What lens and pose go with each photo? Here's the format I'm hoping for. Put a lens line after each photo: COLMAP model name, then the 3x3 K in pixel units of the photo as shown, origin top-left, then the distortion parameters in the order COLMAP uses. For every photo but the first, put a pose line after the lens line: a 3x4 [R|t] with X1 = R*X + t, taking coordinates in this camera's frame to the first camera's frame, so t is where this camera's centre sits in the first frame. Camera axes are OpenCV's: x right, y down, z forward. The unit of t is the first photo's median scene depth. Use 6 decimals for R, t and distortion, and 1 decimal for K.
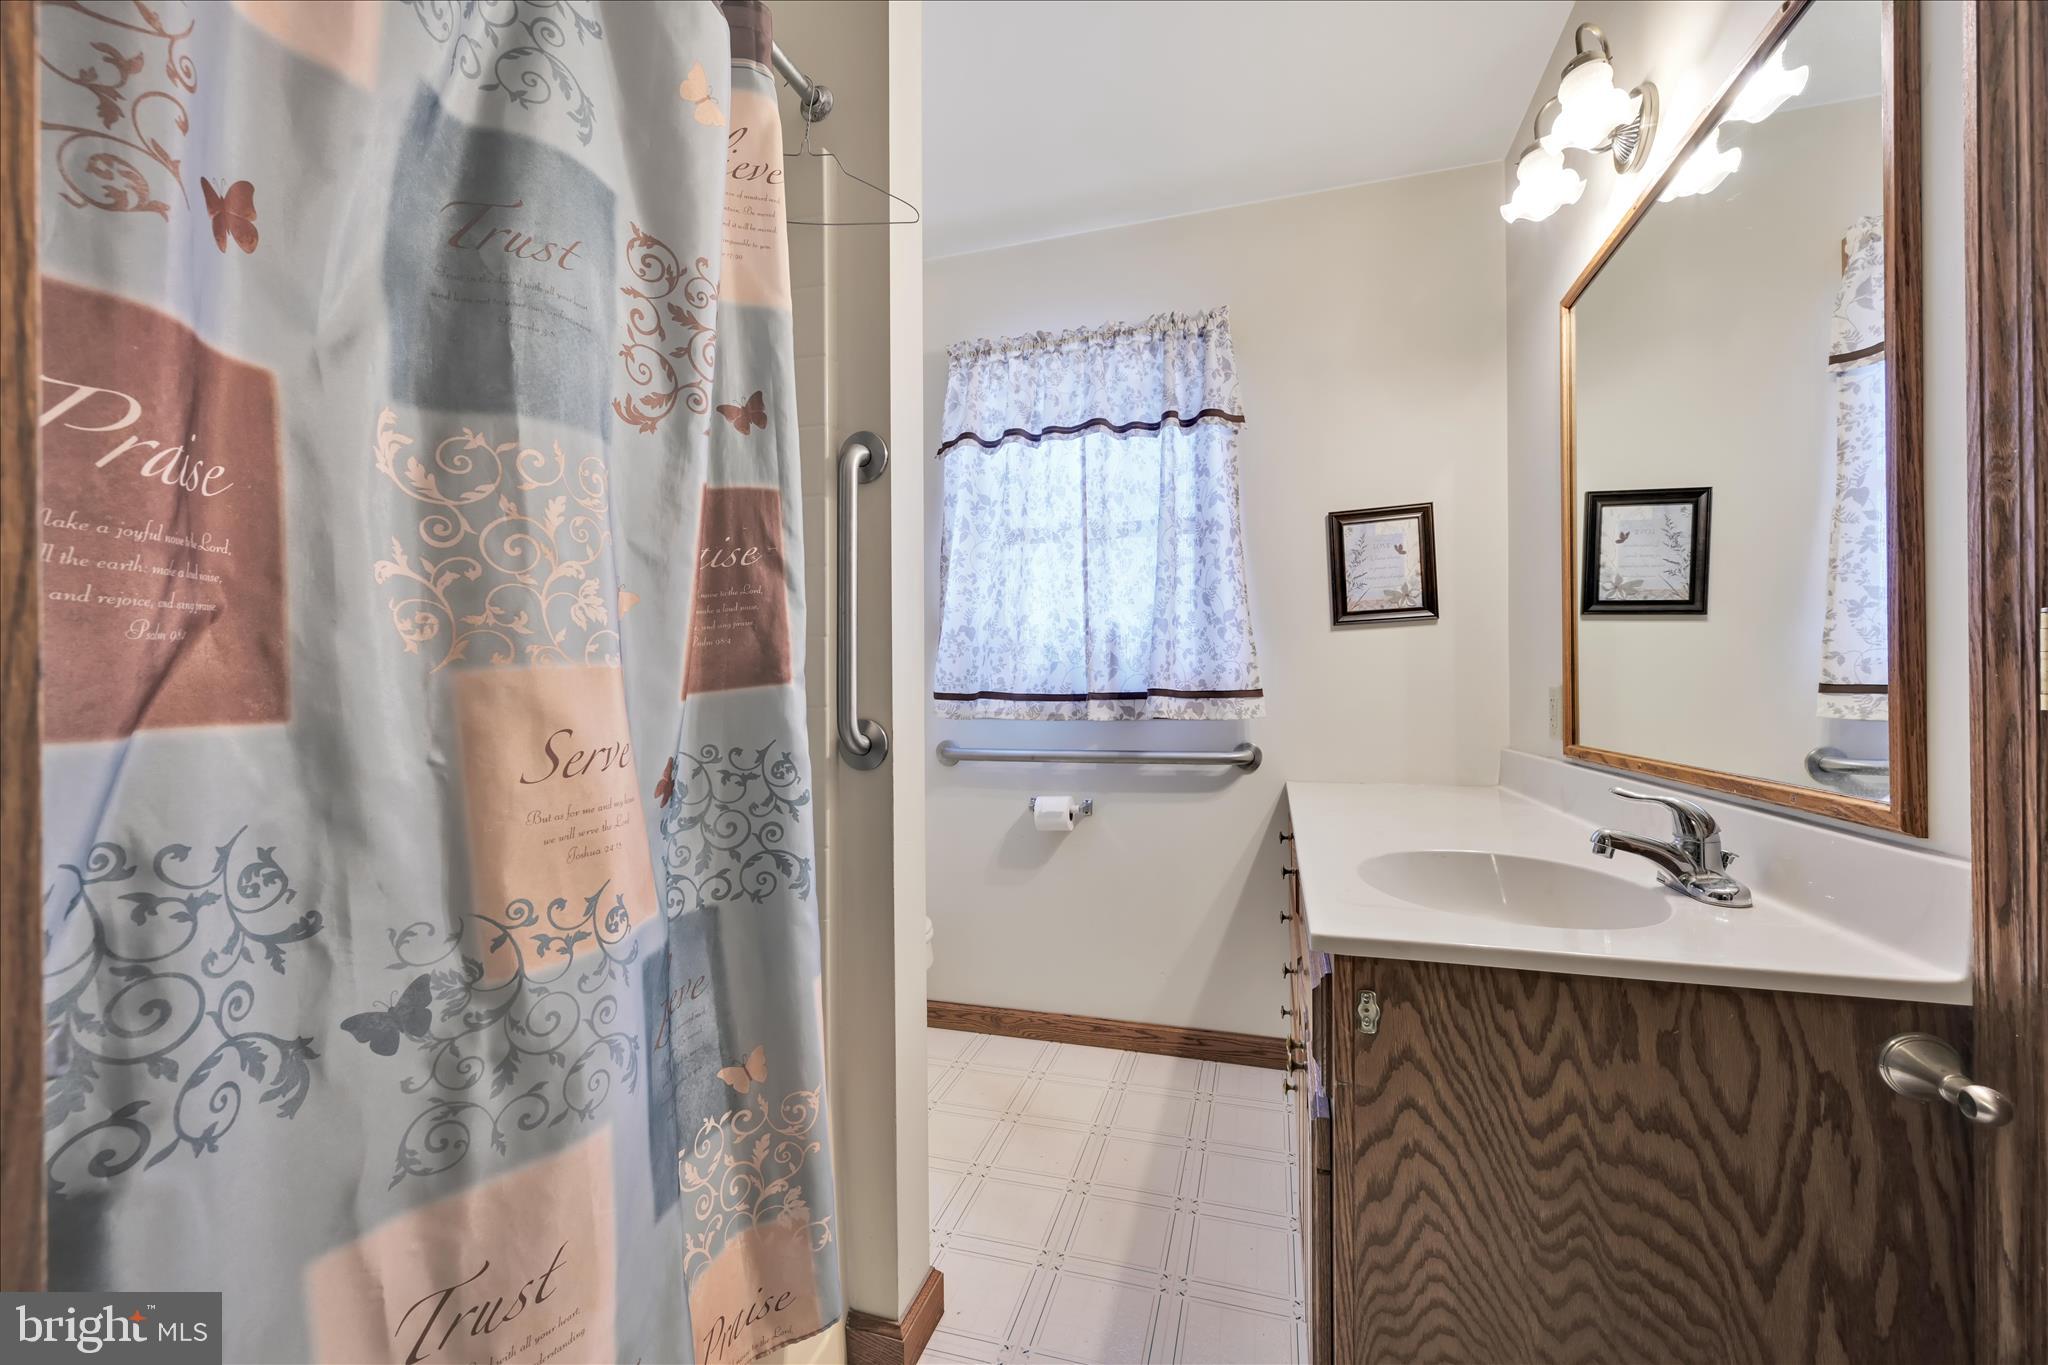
lens RADIAL K [[816.7, 0, 1025.7], [0, 816.7, 687.1], [0, 0, 1]] dist [-0.003526, 0.000820]
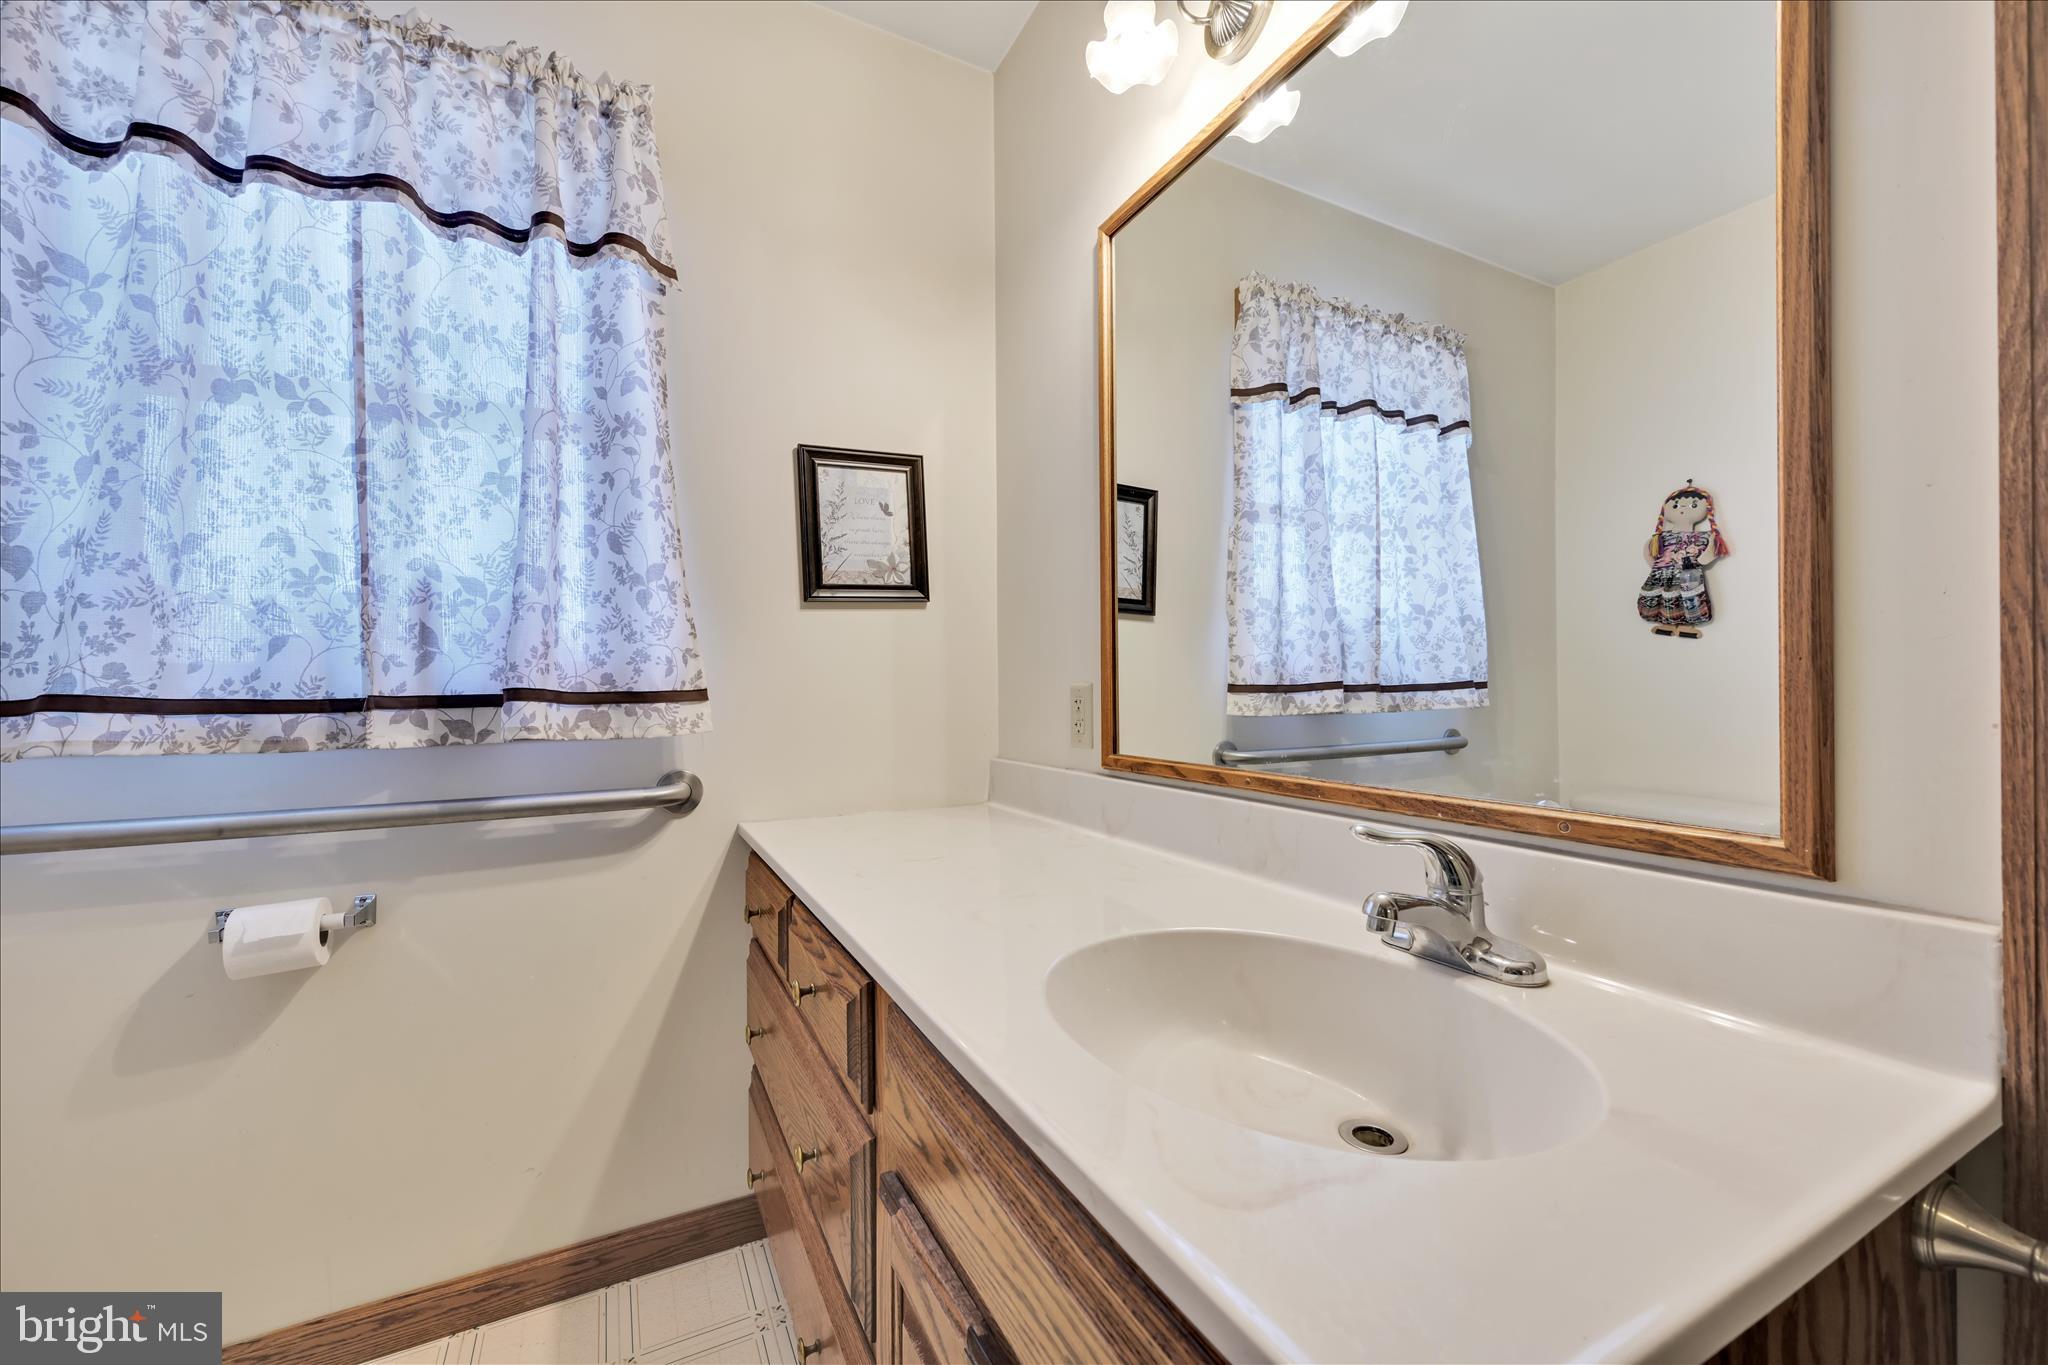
lens RADIAL K [[816.7, 0, 1038.2], [0, 816.7, 688.8], [0, 0, 1]] dist [-0.003526, 0.000820]
pose [[0.711745, 0.000488, 0.702438, 0.016031], [-0.000005, 1.000000, -0.000690, 0.002482], [-0.702438, 0.000488, 0.711744, 0.334344]]
